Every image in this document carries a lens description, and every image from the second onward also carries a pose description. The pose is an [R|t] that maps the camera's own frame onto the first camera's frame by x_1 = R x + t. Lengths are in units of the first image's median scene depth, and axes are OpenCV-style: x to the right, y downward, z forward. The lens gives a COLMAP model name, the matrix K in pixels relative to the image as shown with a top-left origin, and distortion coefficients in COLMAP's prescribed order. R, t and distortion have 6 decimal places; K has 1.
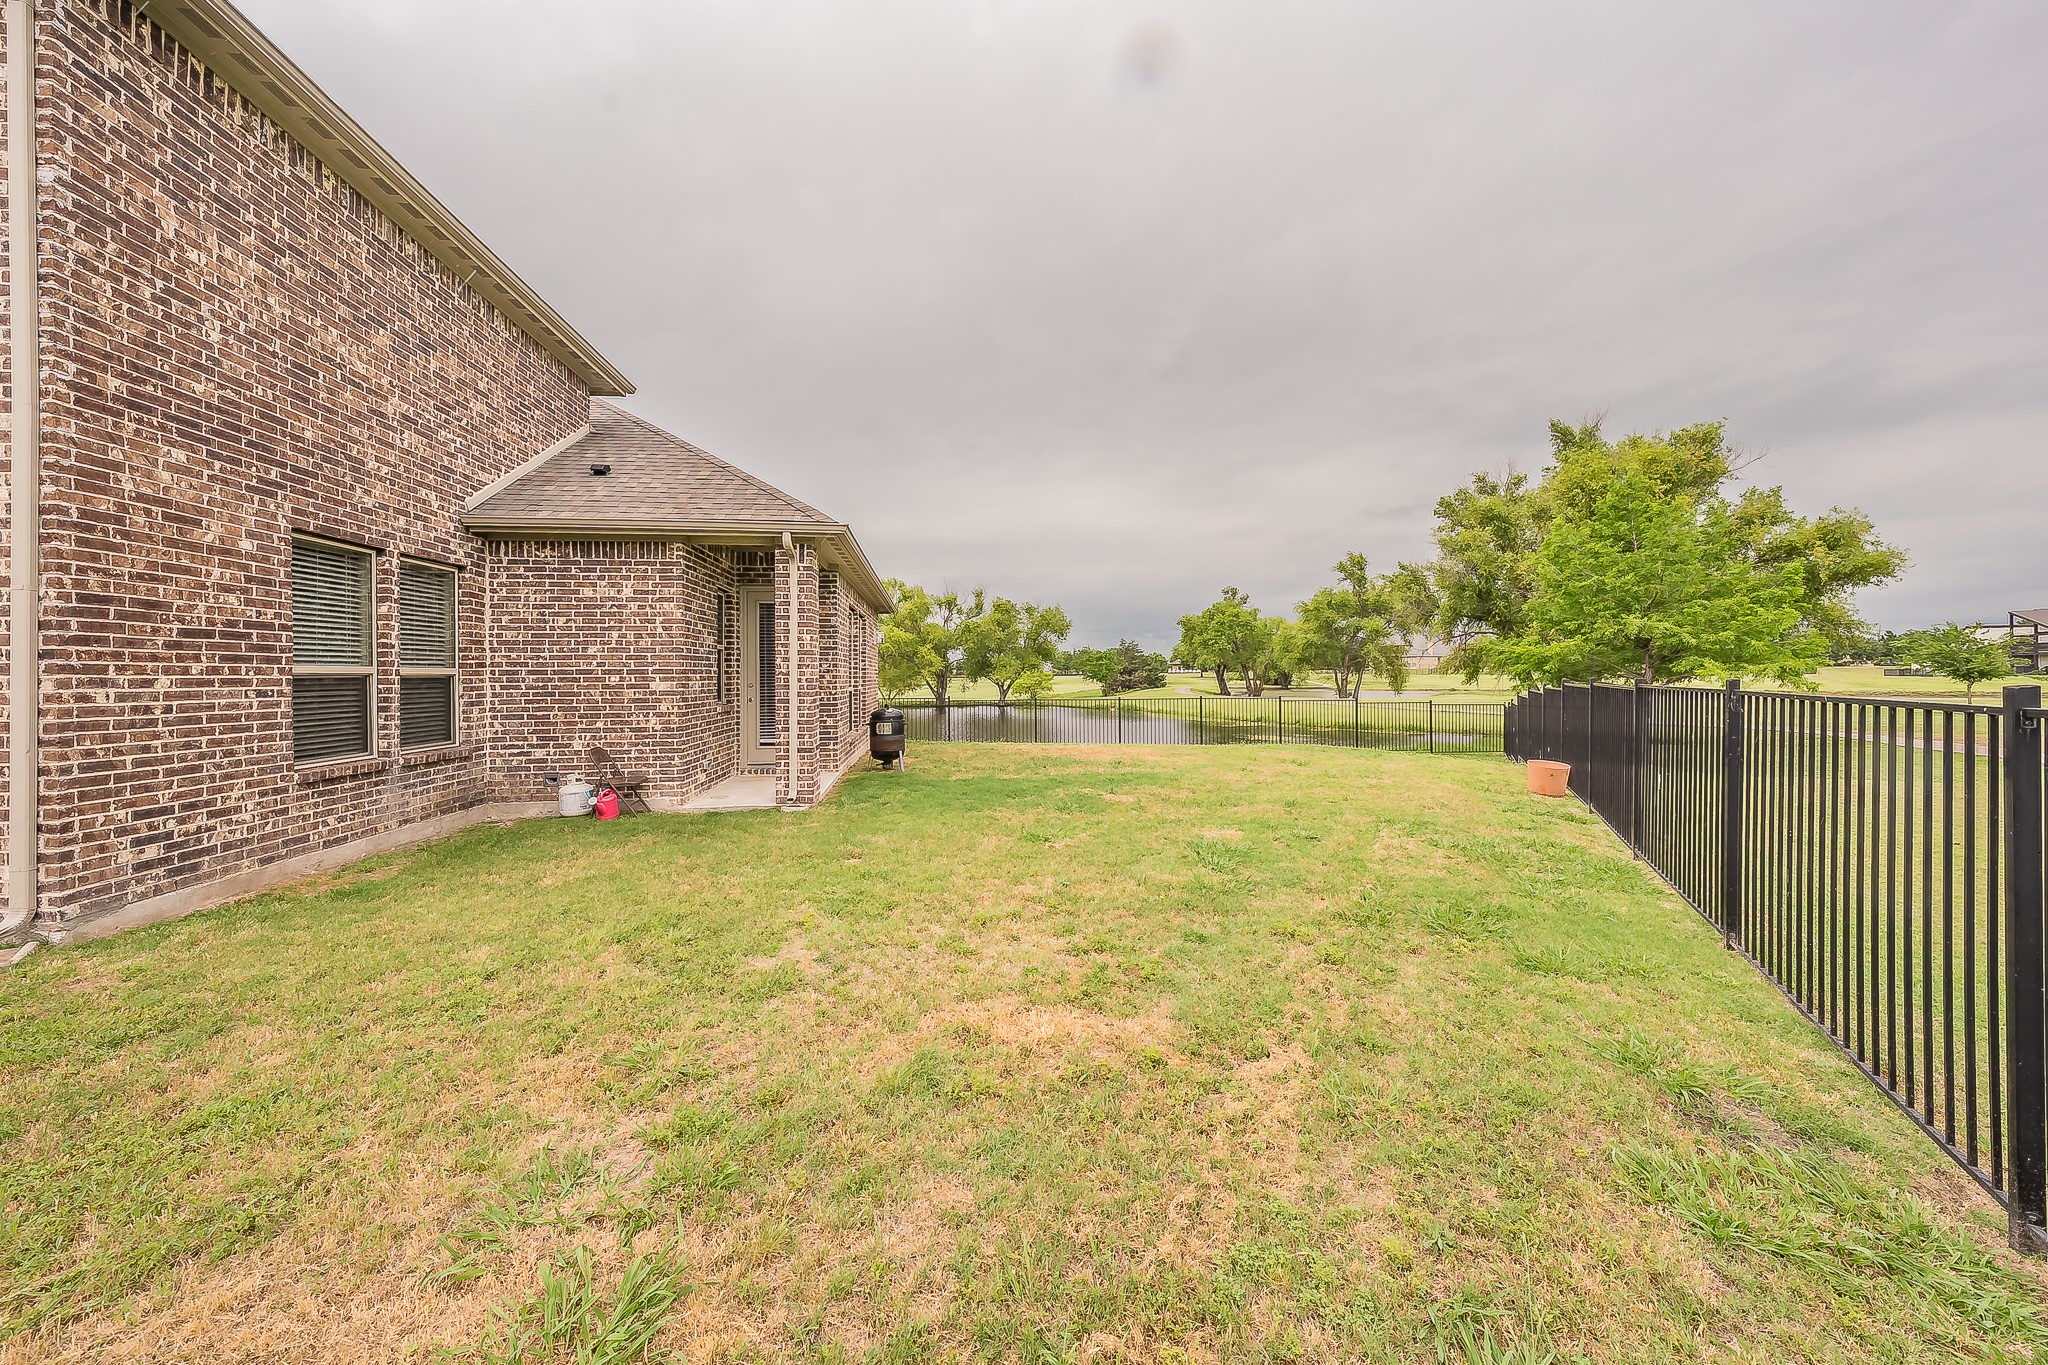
lens RADIAL K [[700.1, 0, 1017.5], [0, 700.1, 676.5], [0, 0, 1]] dist [-0.000392, -0.000057]
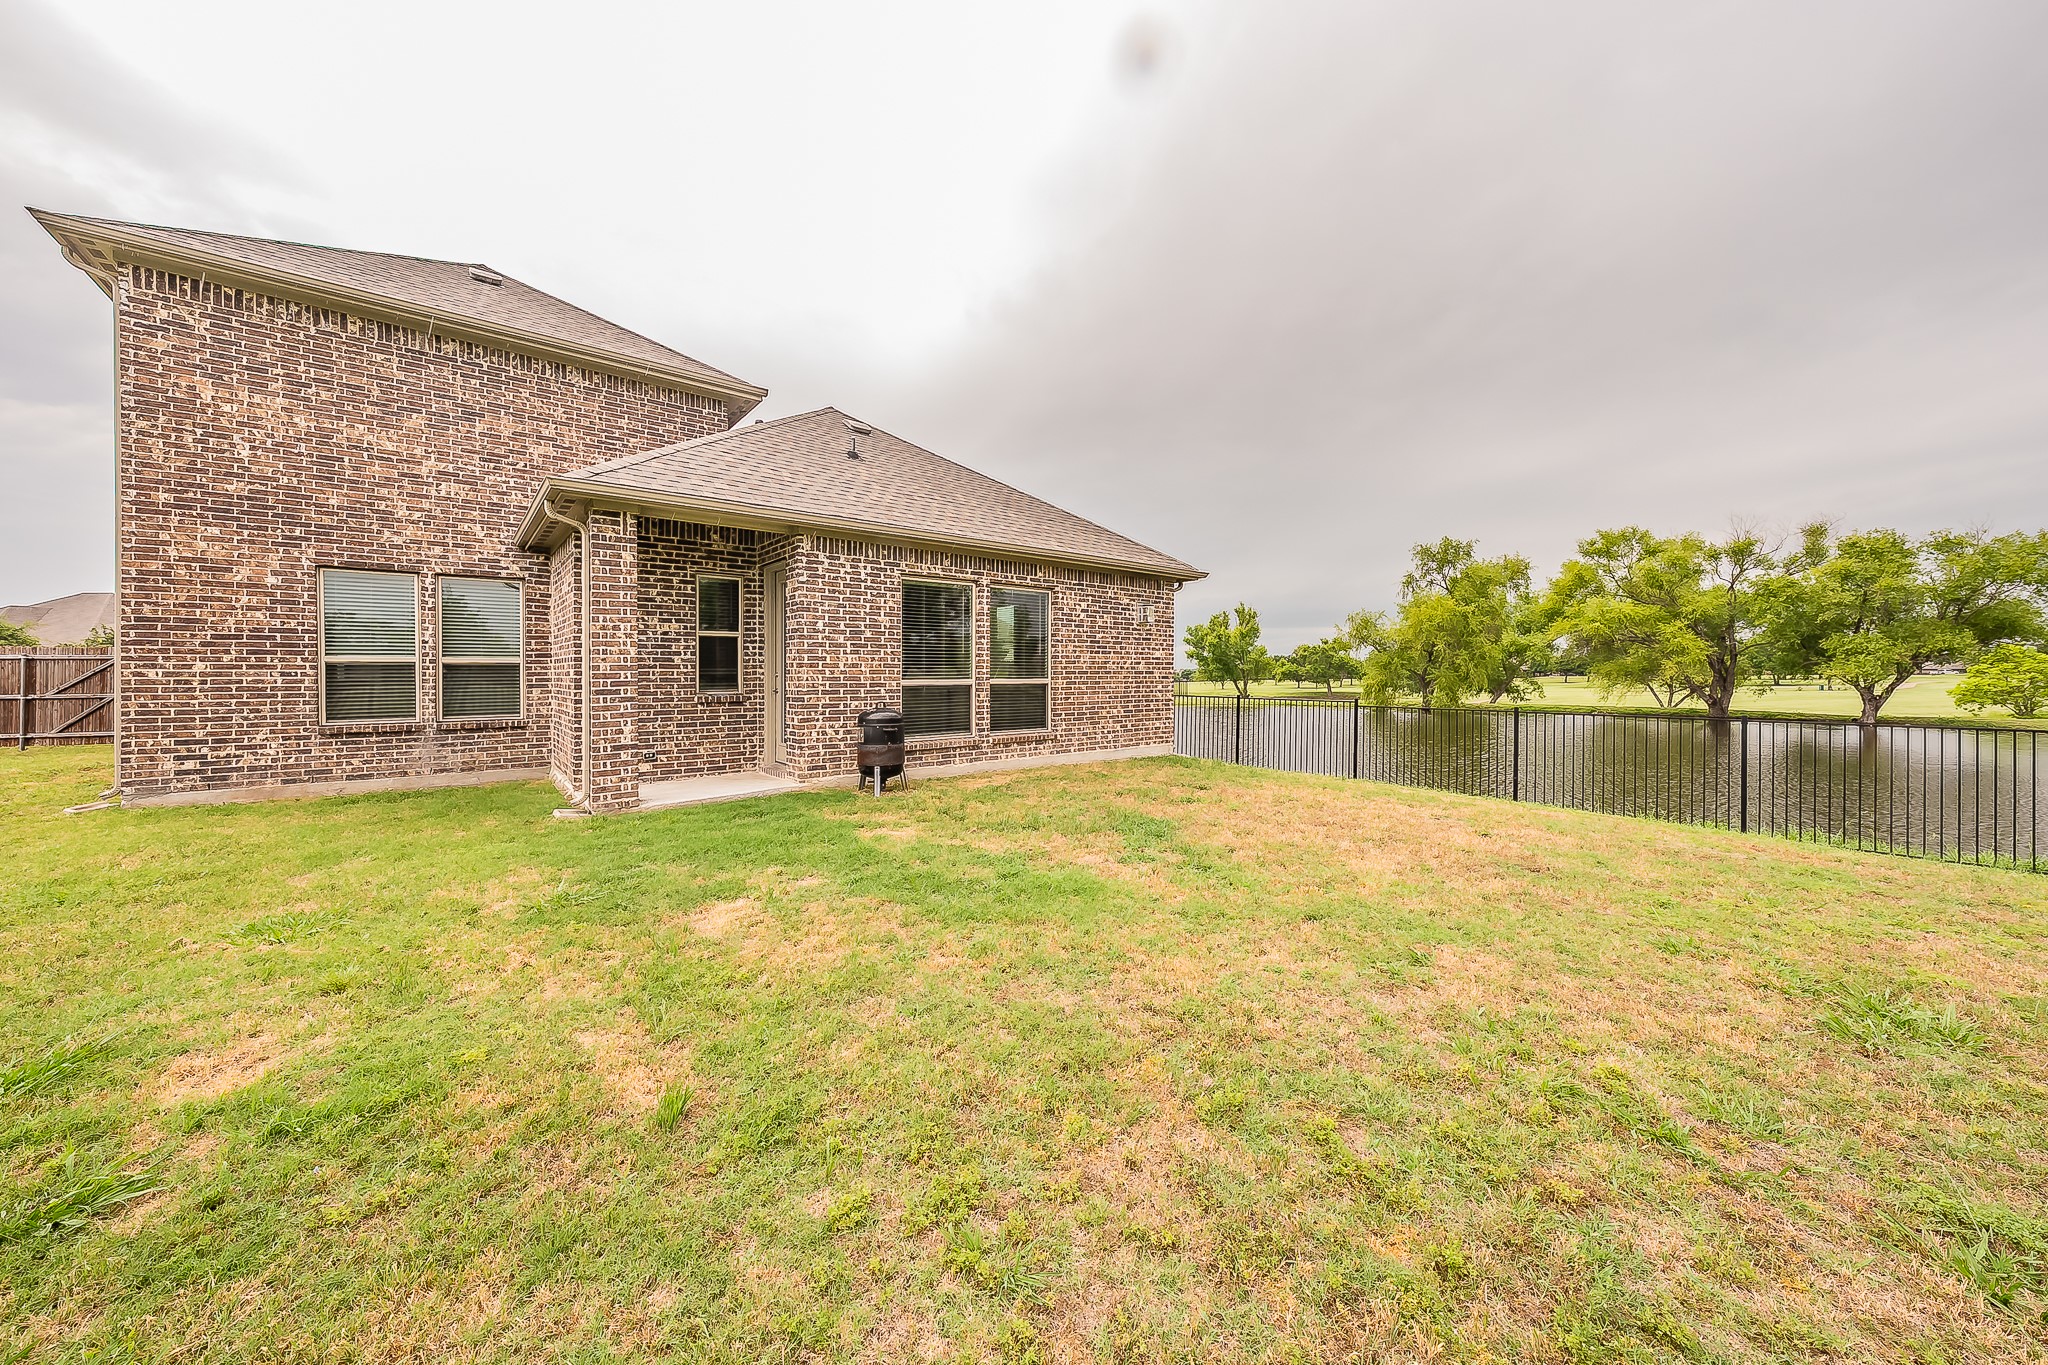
lens RADIAL K [[700.1, 0, 1023.2], [0, 700.1, 670.7], [0, 0, 1]] dist [-0.000392, -0.000057]
pose [[0.522272, 0.009079, -0.852730, 1.177632], [-0.007032, 0.999955, 0.006339, -0.005105], [0.852750, 0.002685, 0.522313, 1.685349]]
